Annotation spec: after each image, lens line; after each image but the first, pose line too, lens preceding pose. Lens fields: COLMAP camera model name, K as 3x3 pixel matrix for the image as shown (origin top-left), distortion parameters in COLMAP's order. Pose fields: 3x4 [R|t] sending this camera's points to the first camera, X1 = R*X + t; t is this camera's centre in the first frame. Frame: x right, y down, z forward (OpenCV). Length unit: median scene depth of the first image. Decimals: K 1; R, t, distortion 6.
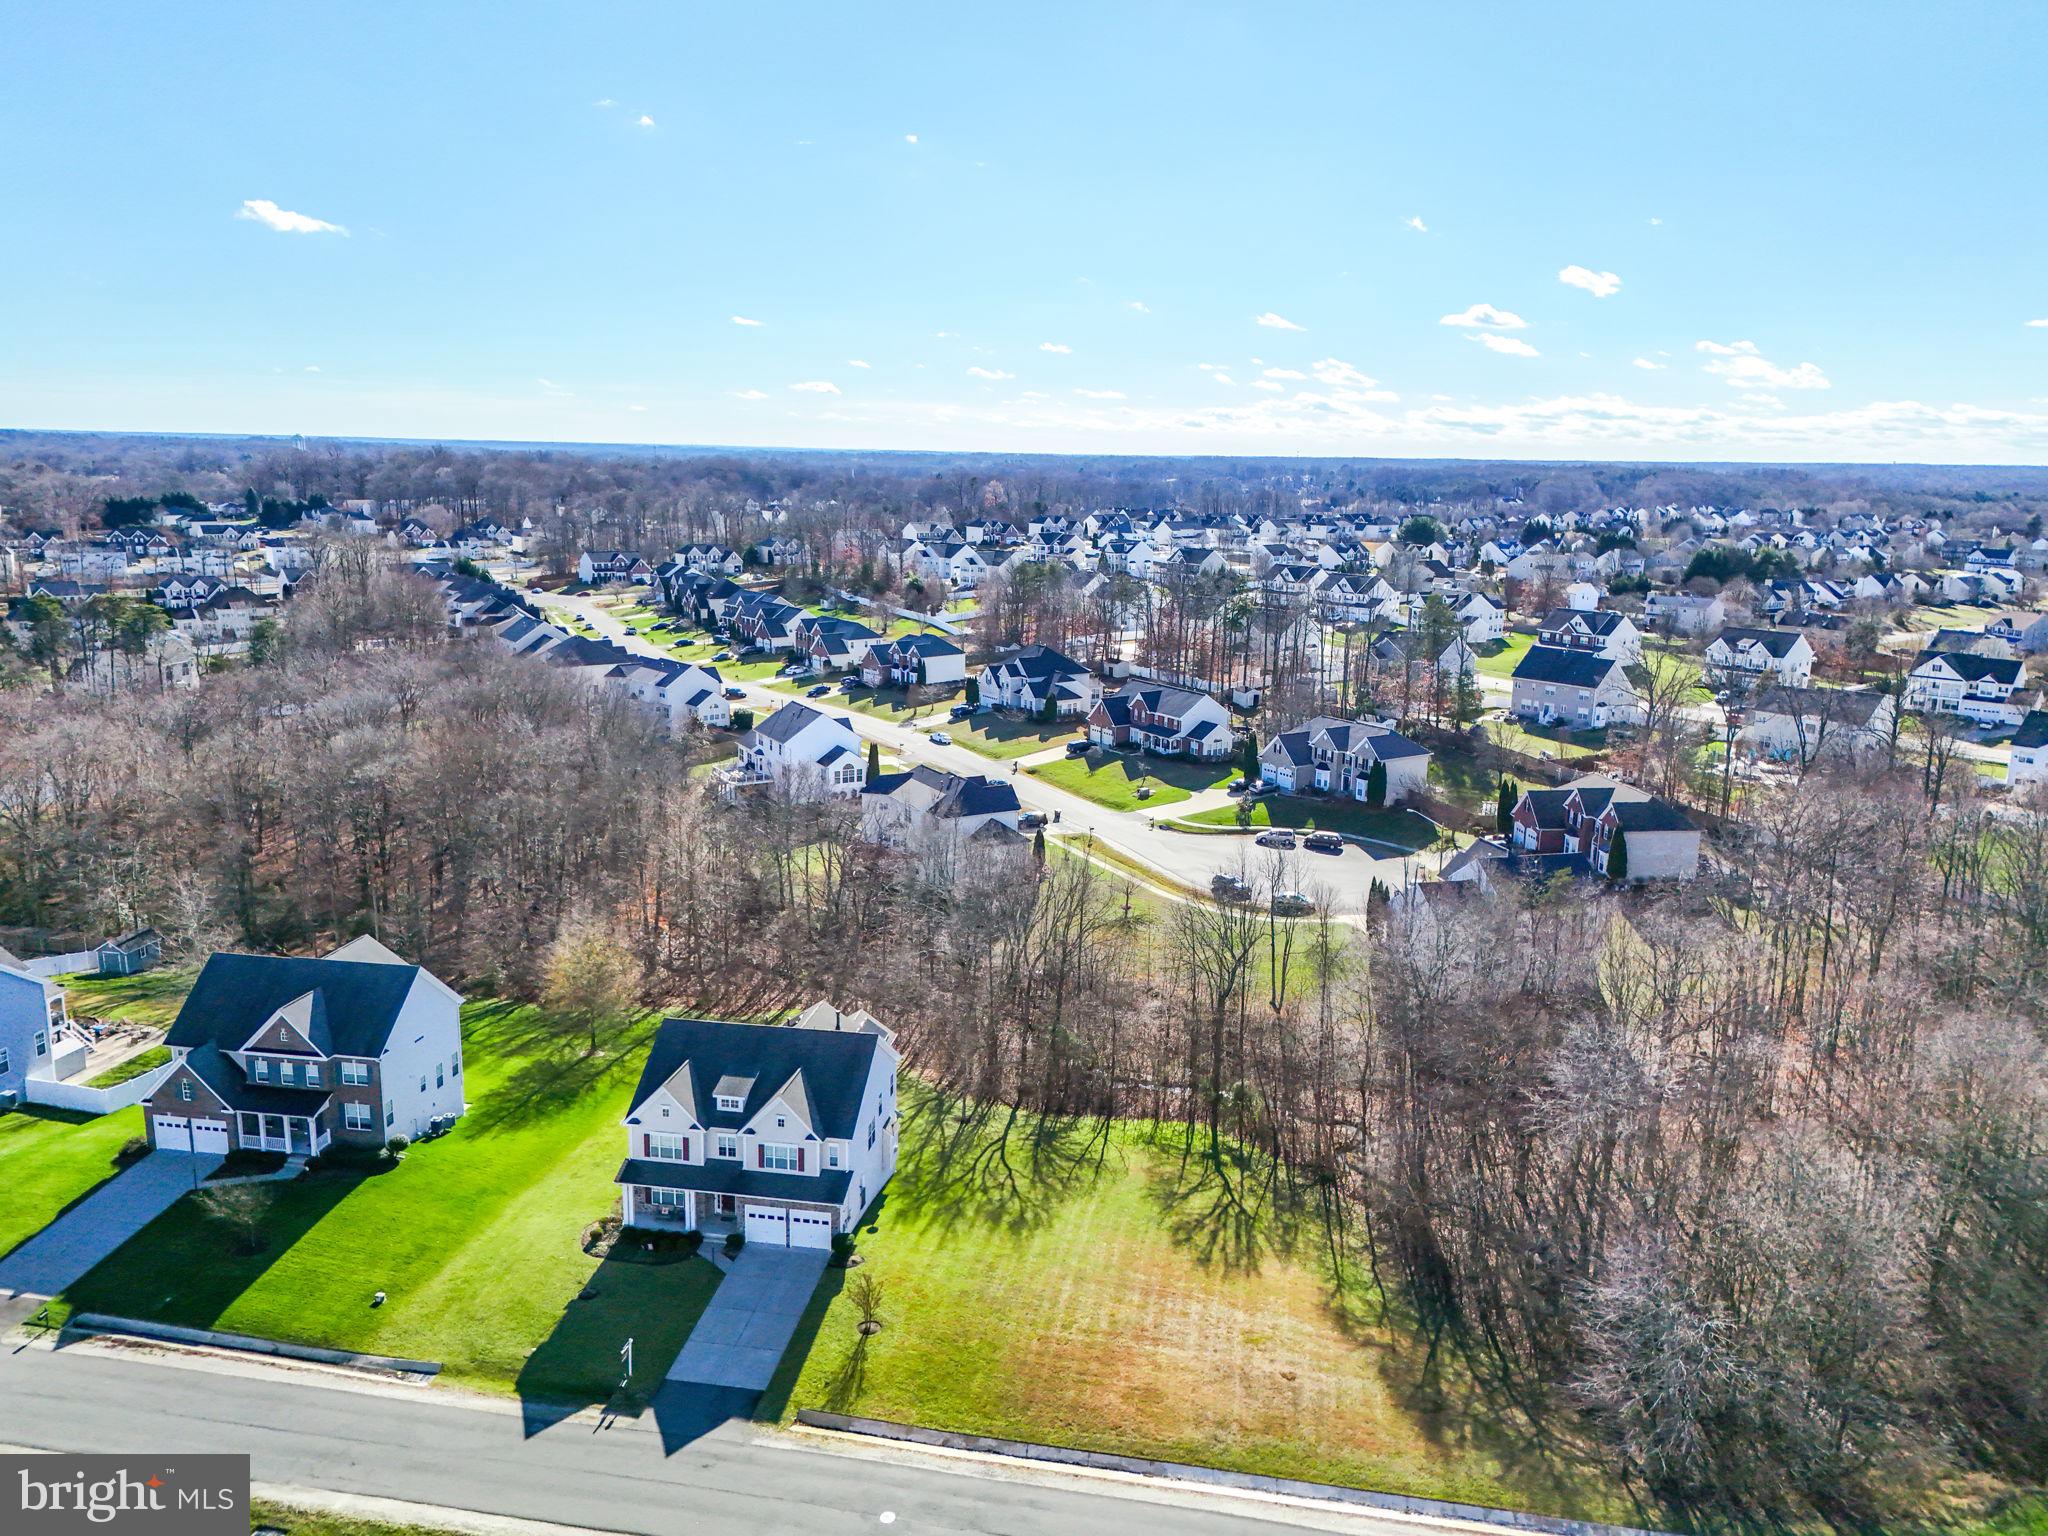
lens RADIAL K [[1475.7, 0, 1032.4], [0, 1475.7, 771.3], [0, 0, 1]] dist [0.050476, -0.023249]
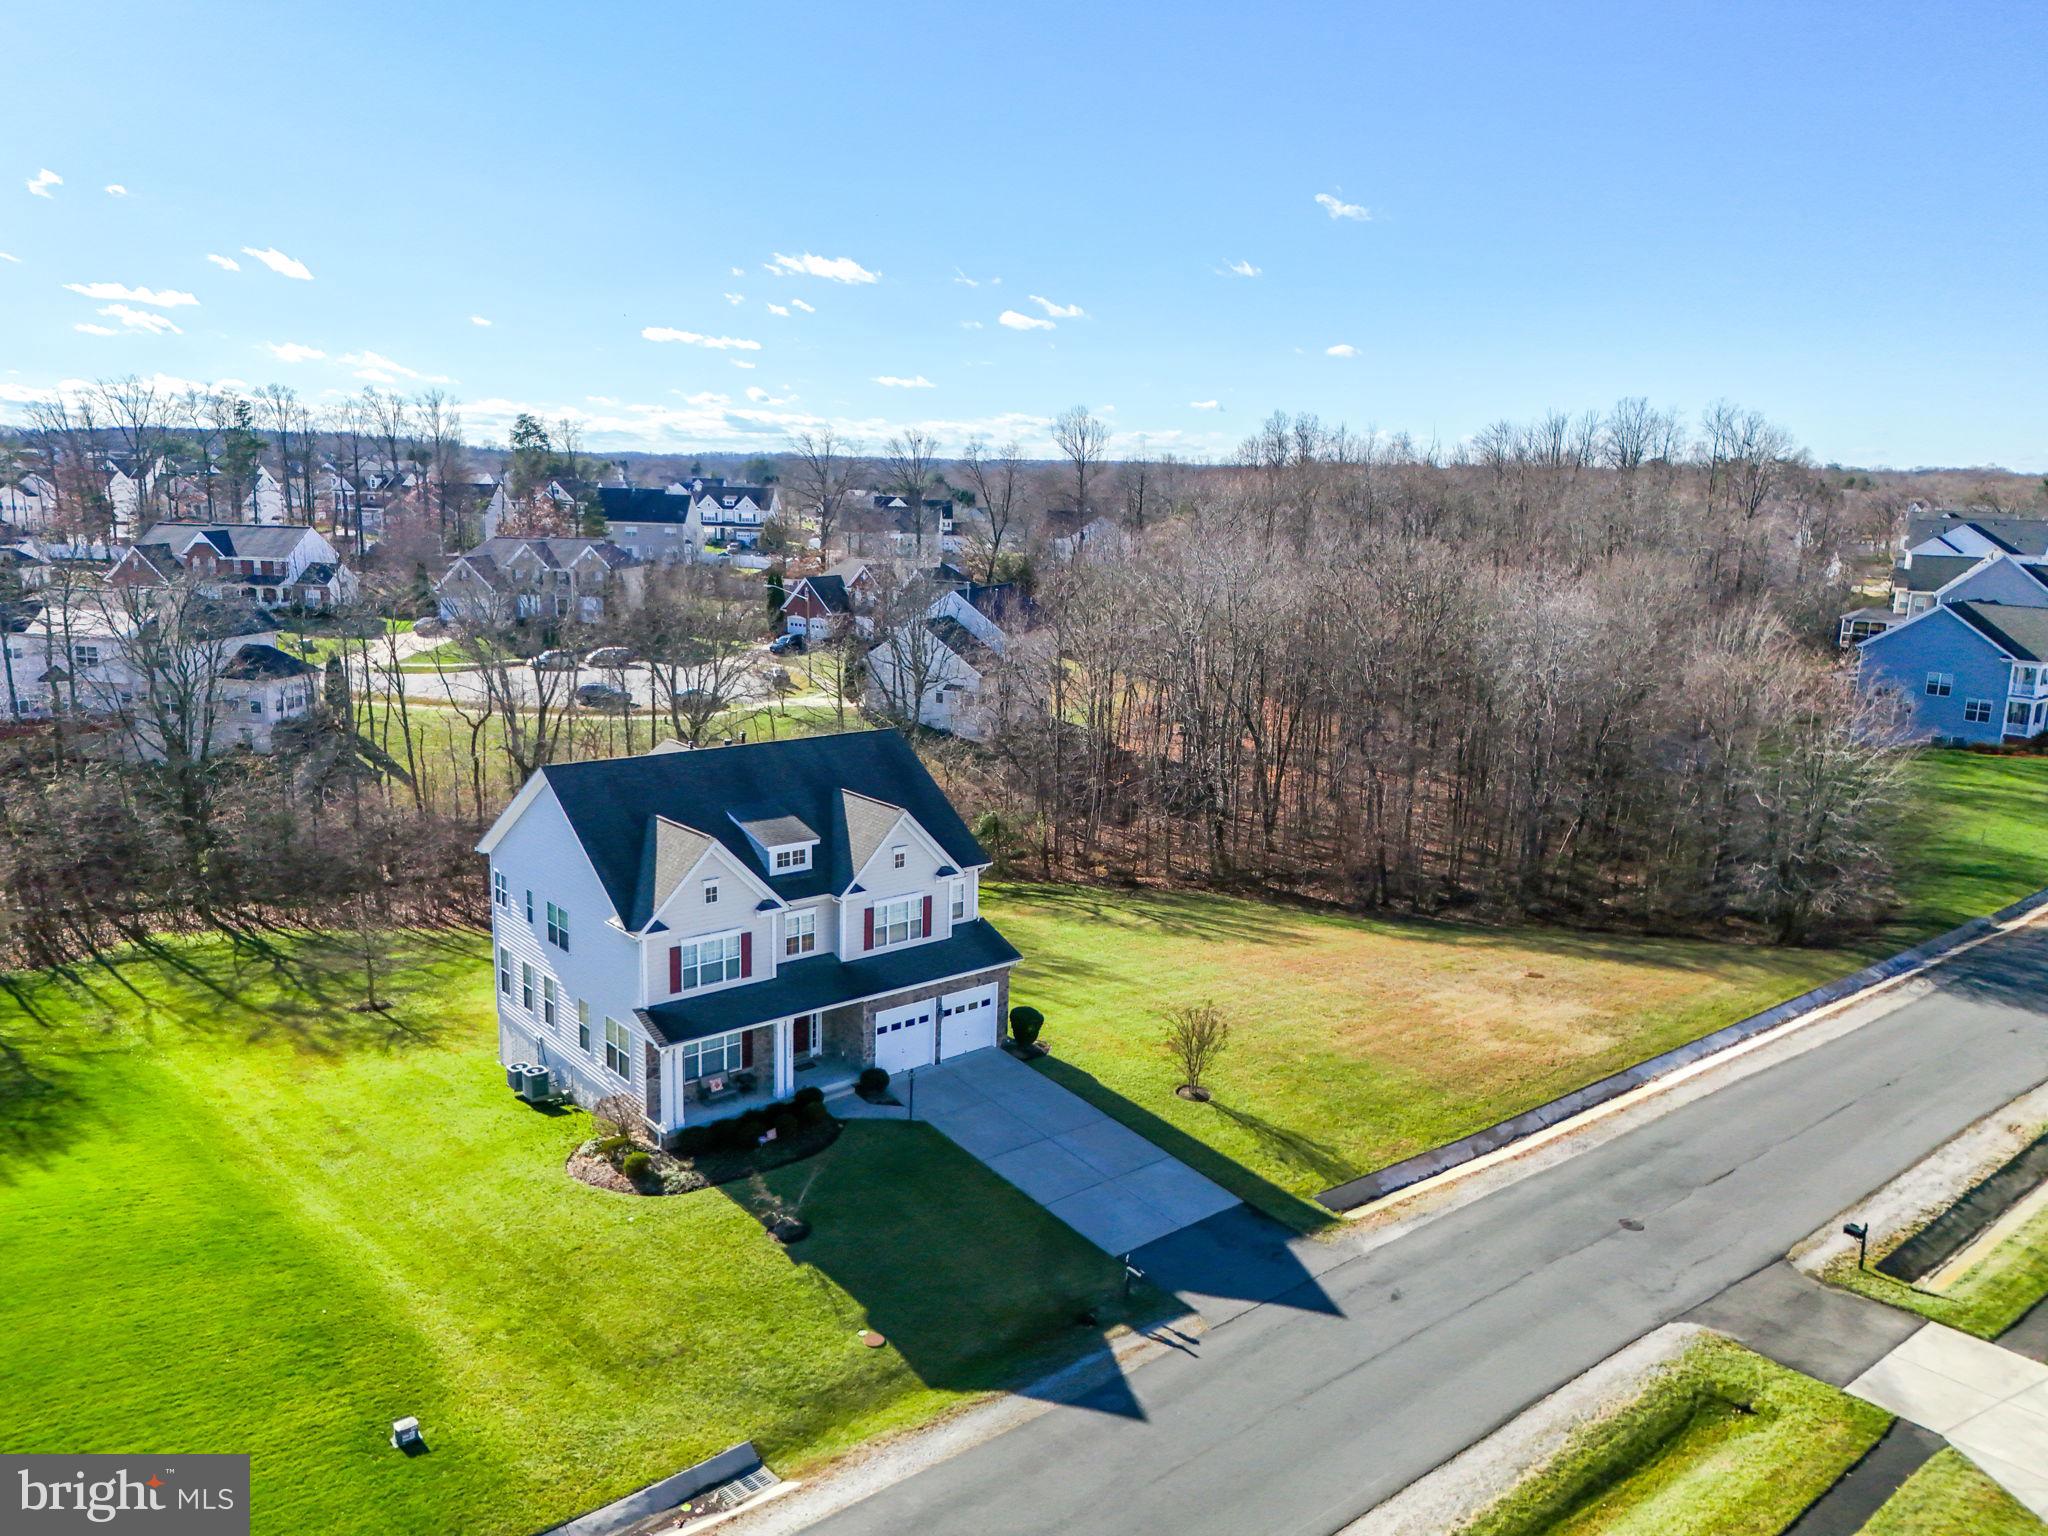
lens RADIAL K [[1475.7, 0, 1036.6], [0, 1475.7, 763.5], [0, 0, 1]] dist [0.050476, -0.023249]
pose [[0.663252, -0.155457, 0.732072, -0.469839], [0.146817, 0.986208, 0.076409, 0.139488], [-0.733854, 0.056802, 0.676928, 0.483757]]
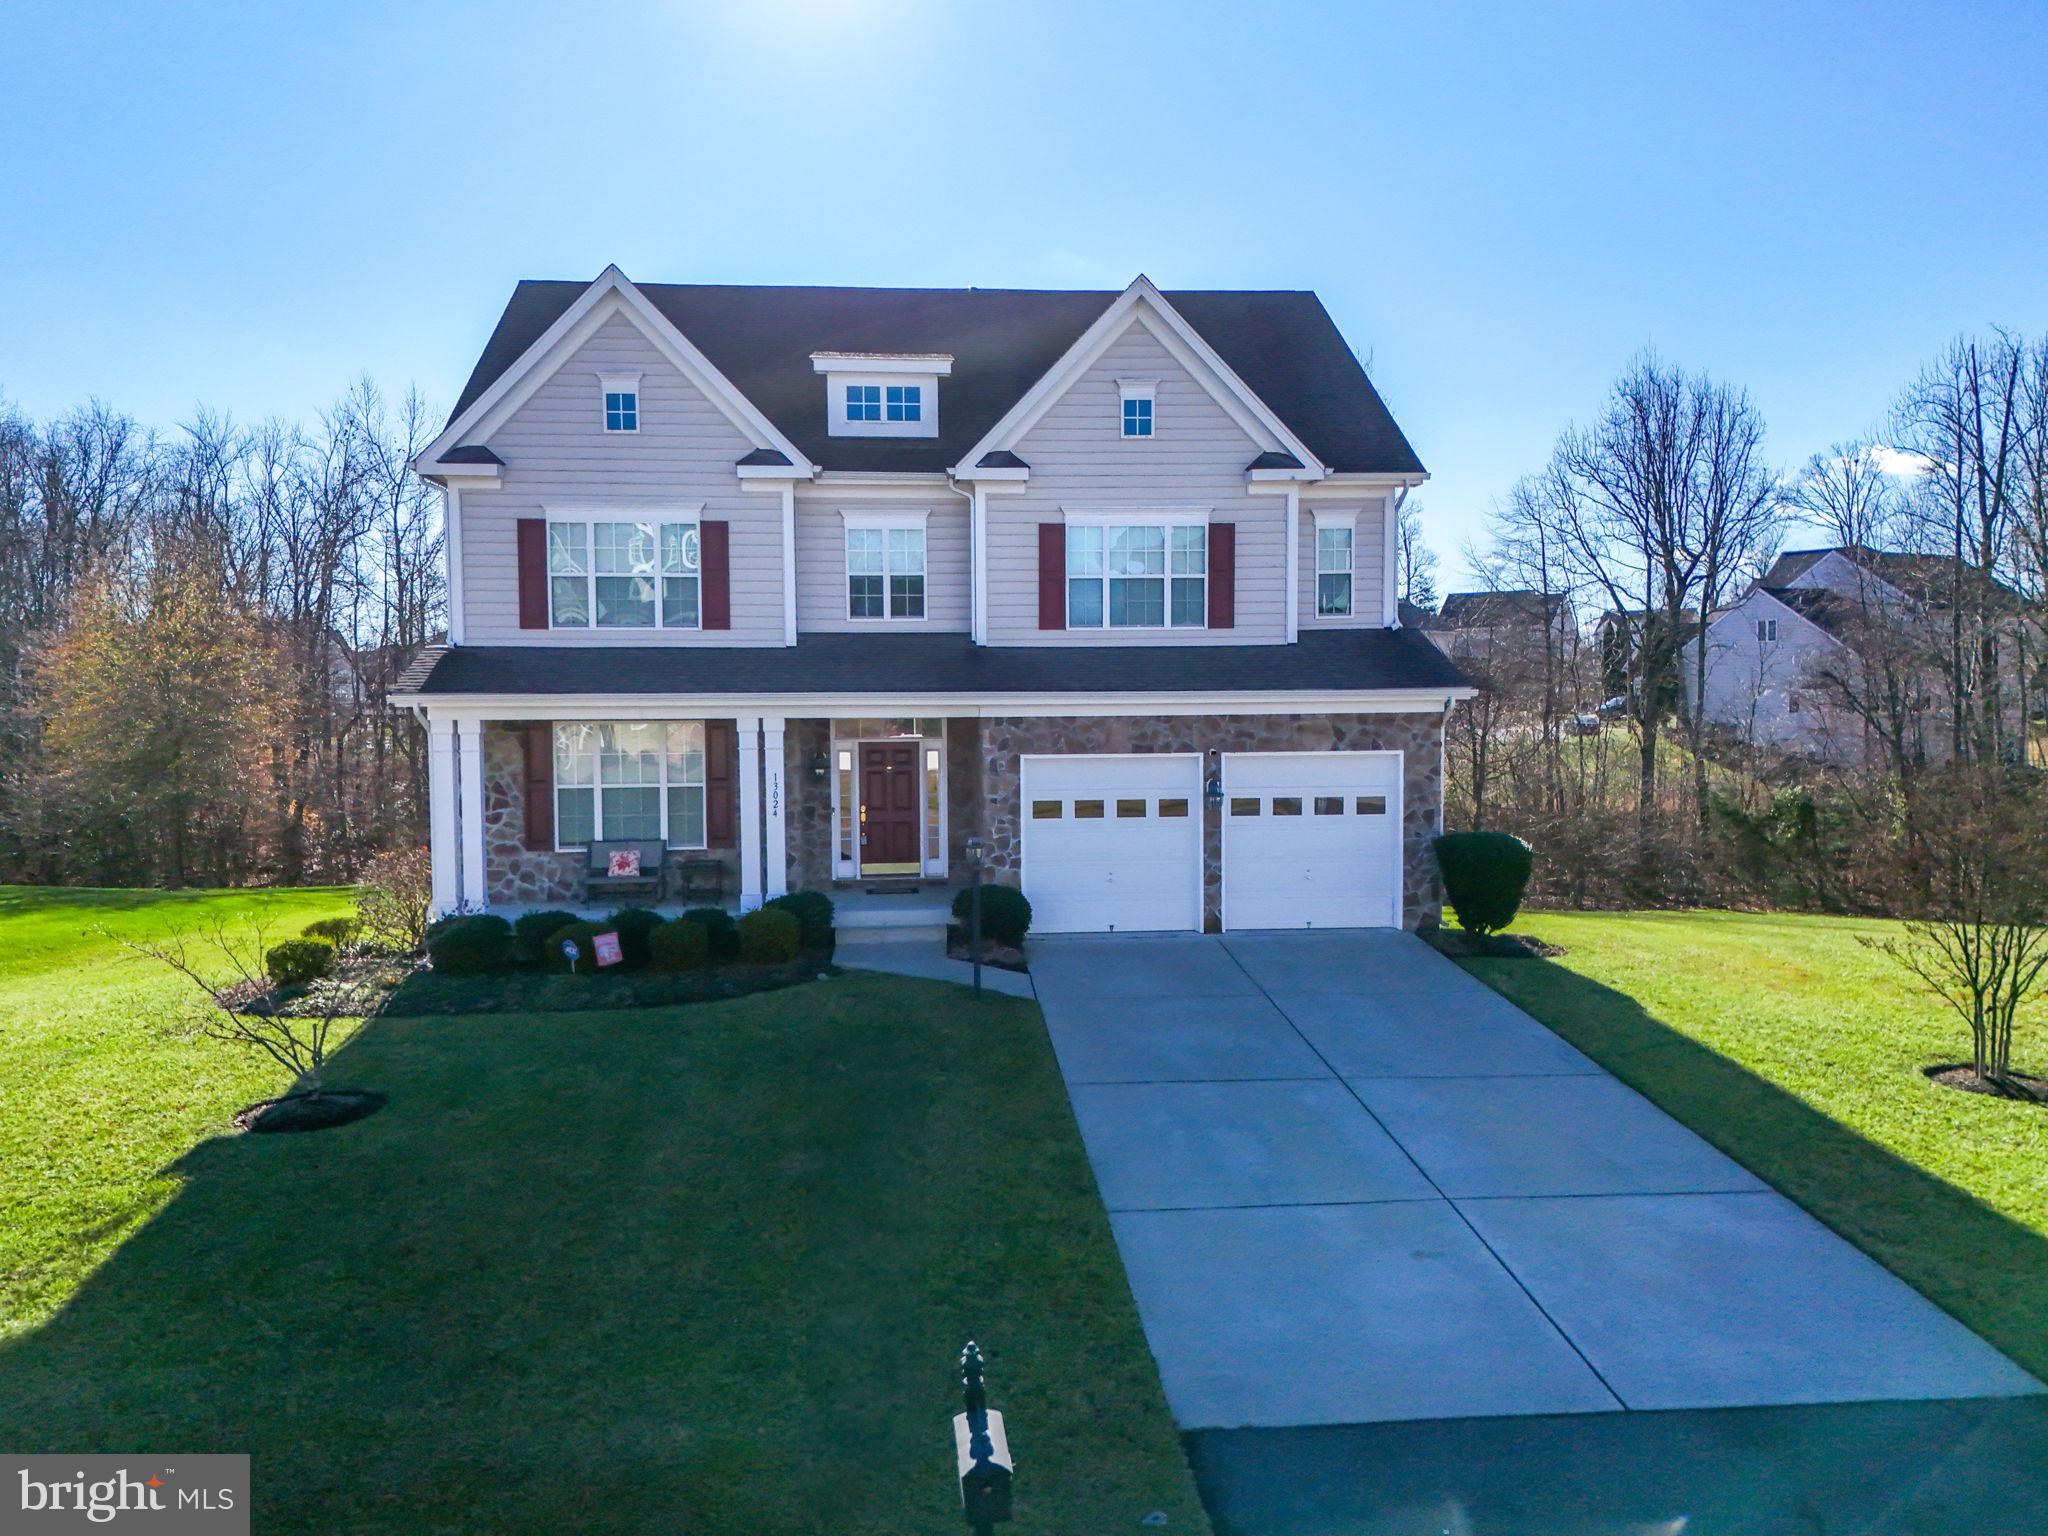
lens RADIAL K [[1606.3, 0, 1031.9], [0, 1606.3, 784.0], [0, 0, 1]] dist [0.062384, -0.002595]
pose [[0.970389, -0.044079, 0.237493, -0.213389], [0.081667, 0.985179, -0.150838, 0.284037], [-0.227324, 0.165767, 0.959607, 0.652078]]
